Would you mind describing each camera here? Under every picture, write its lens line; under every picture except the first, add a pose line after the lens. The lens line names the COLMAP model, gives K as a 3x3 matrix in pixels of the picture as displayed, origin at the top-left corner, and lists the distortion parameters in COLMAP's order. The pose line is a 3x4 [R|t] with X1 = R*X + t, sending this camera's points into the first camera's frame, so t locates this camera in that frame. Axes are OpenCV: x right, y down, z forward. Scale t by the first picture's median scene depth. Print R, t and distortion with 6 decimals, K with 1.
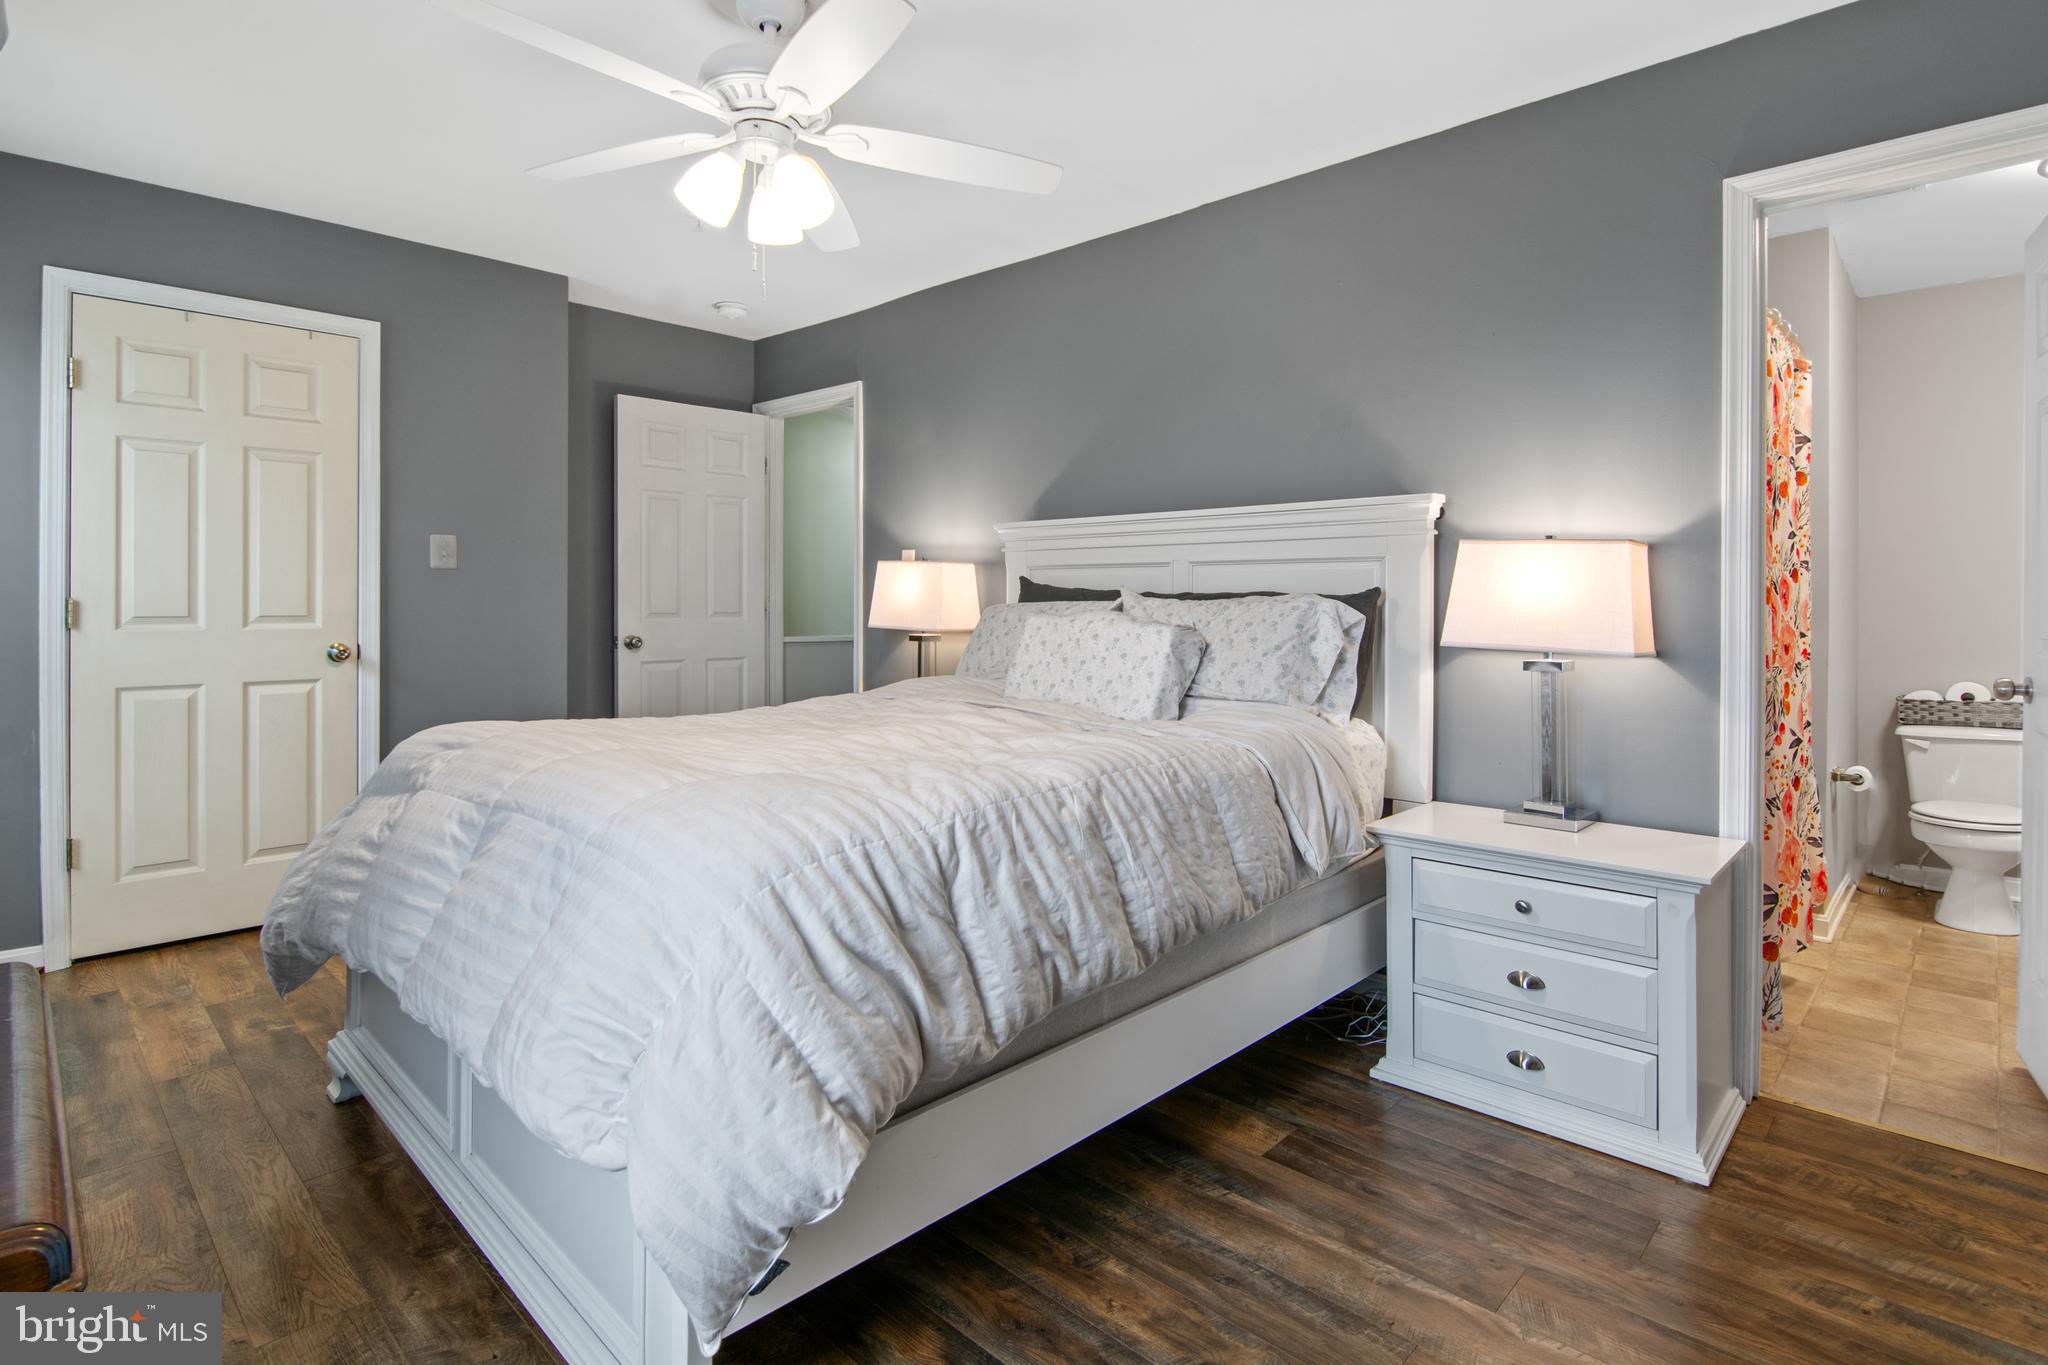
lens RADIAL K [[1008.5, 0, 1029.6], [0, 1008.5, 612.7], [0, 0, 1]] dist [-0.023335, -0.000157]
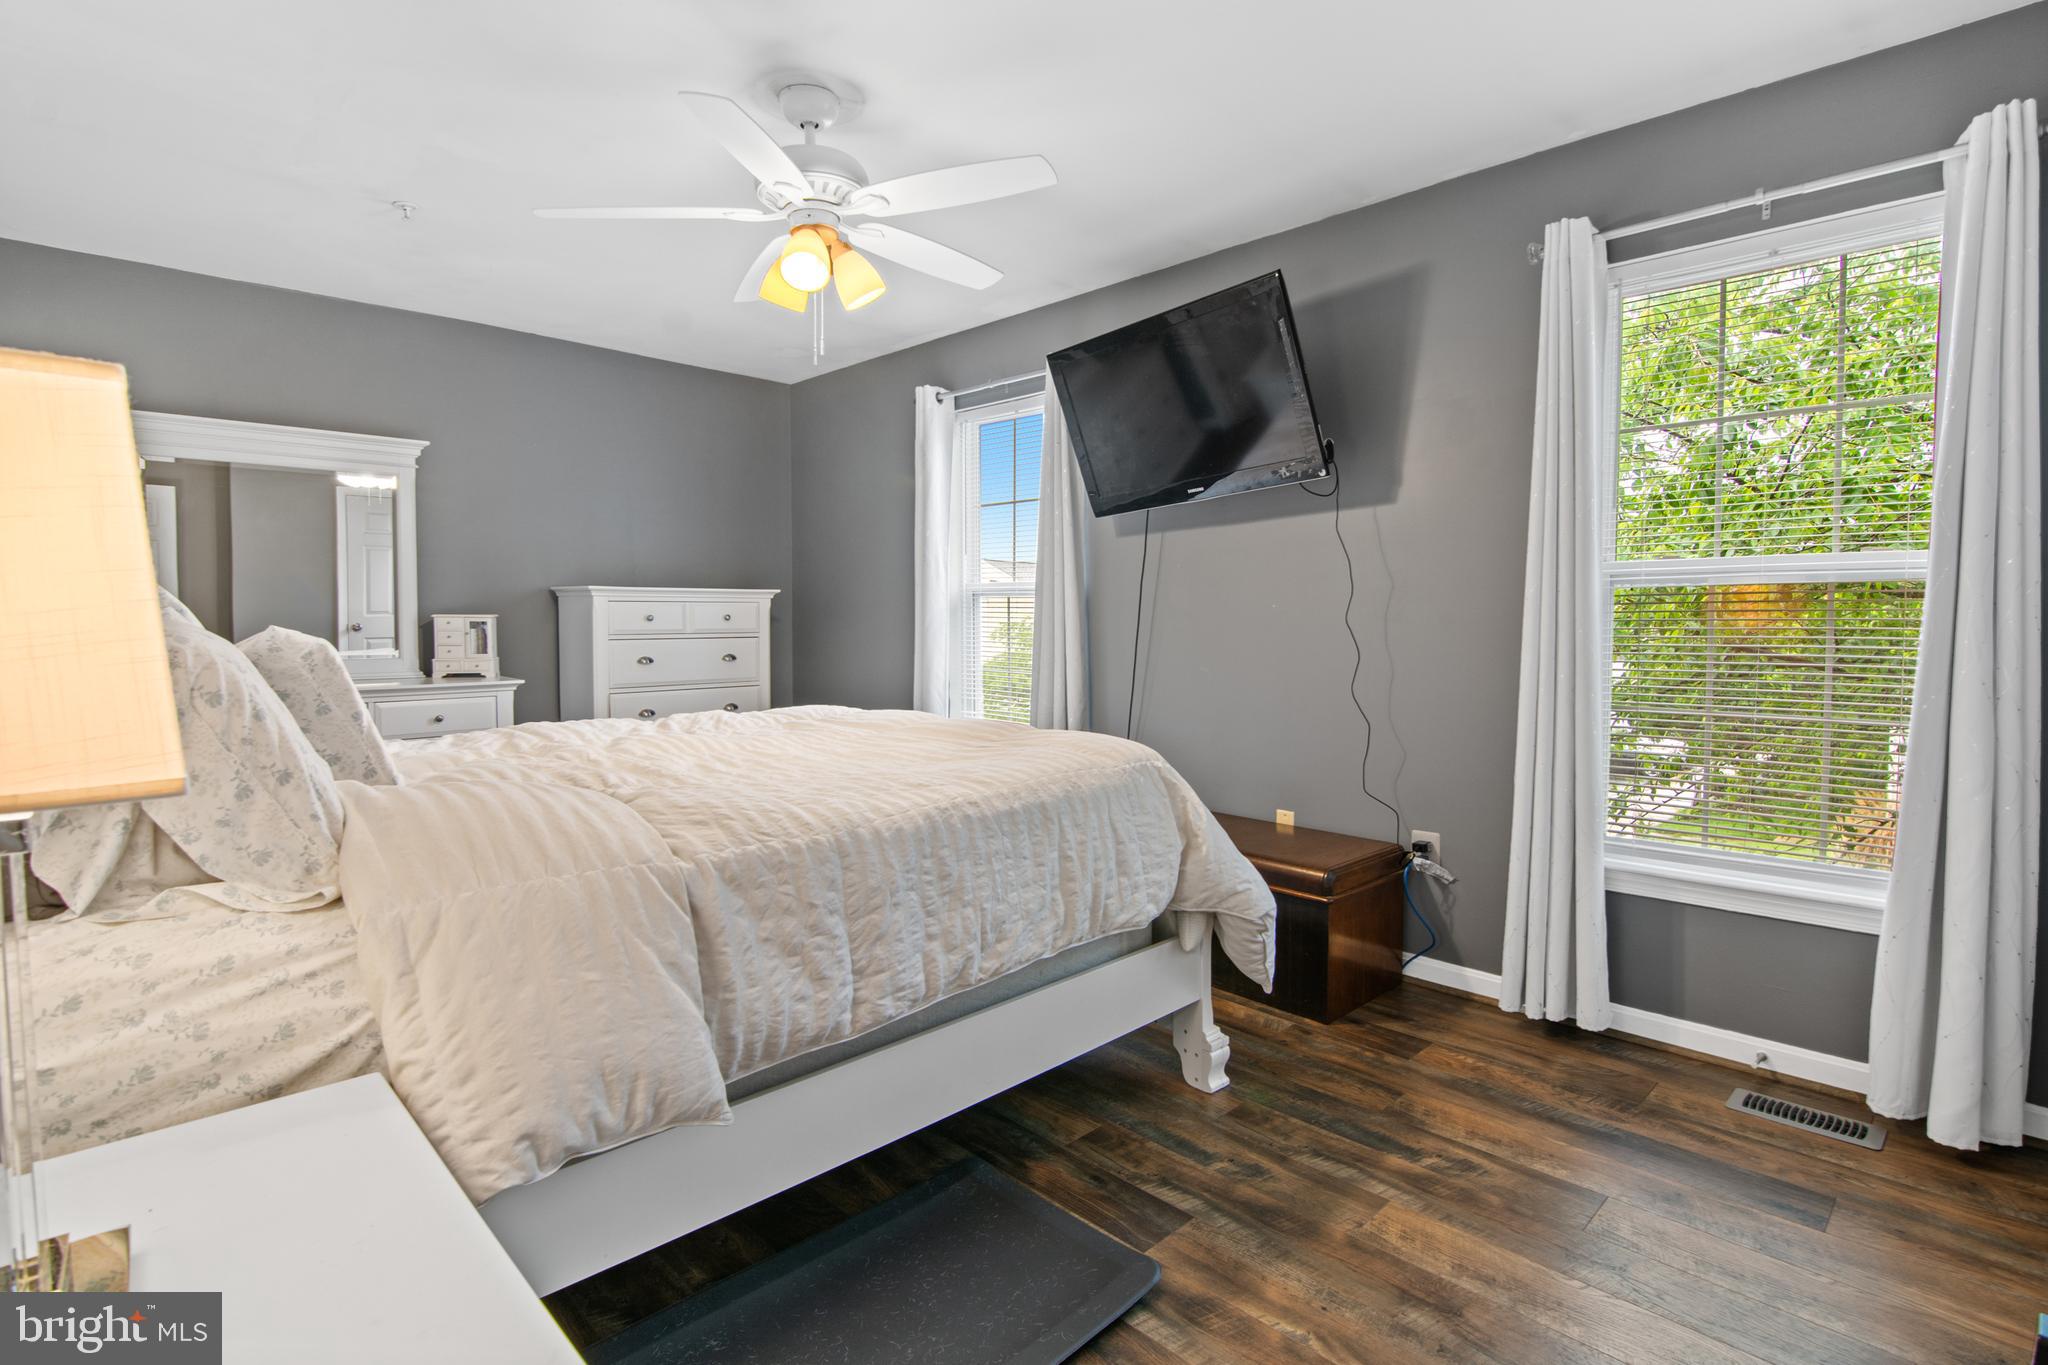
lens RADIAL K [[967.3, 0, 1021.8], [0, 967.3, 633.8], [0, 0, 1]] dist [-0.002984, -0.000122]
pose [[-0.998939, -0.004147, 0.045868, -0.482075], [-0.002921, 0.999637, 0.026775, -0.019876], [-0.045962, 0.026613, -0.998589, 1.822135]]
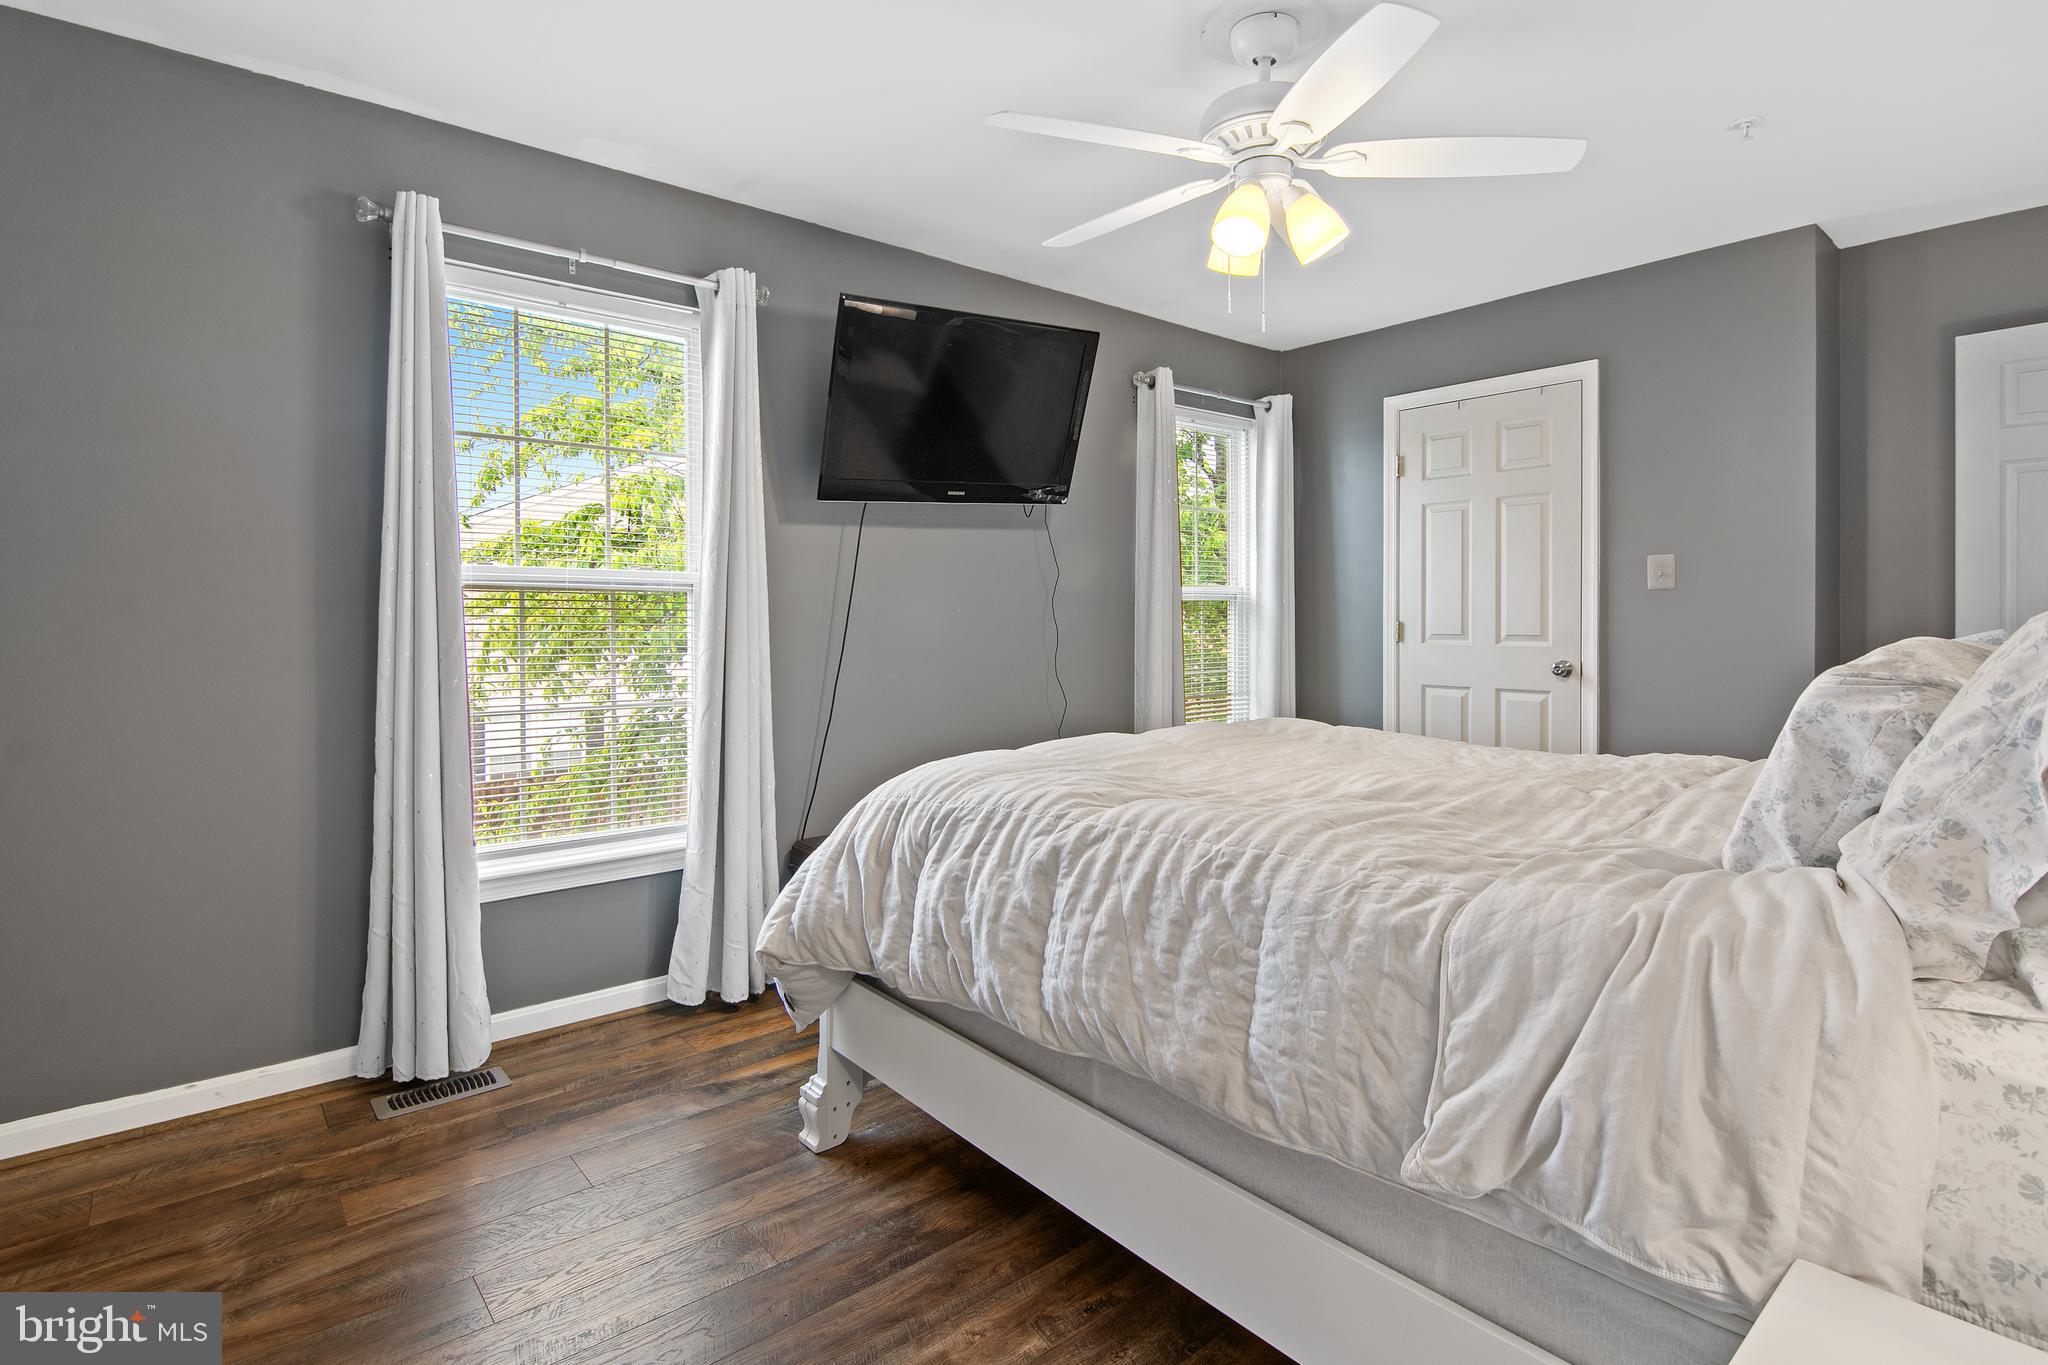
lens RADIAL K [[1008.5, 0, 1029.6], [0, 1008.5, 612.7], [0, 0, 1]] dist [-0.023335, -0.000157]
pose [[-0.109008, -0.010468, -0.993986, 0.668218], [-0.008382, 0.999919, -0.009611, -0.008878], [0.994006, 0.007284, -0.109087, 0.723054]]
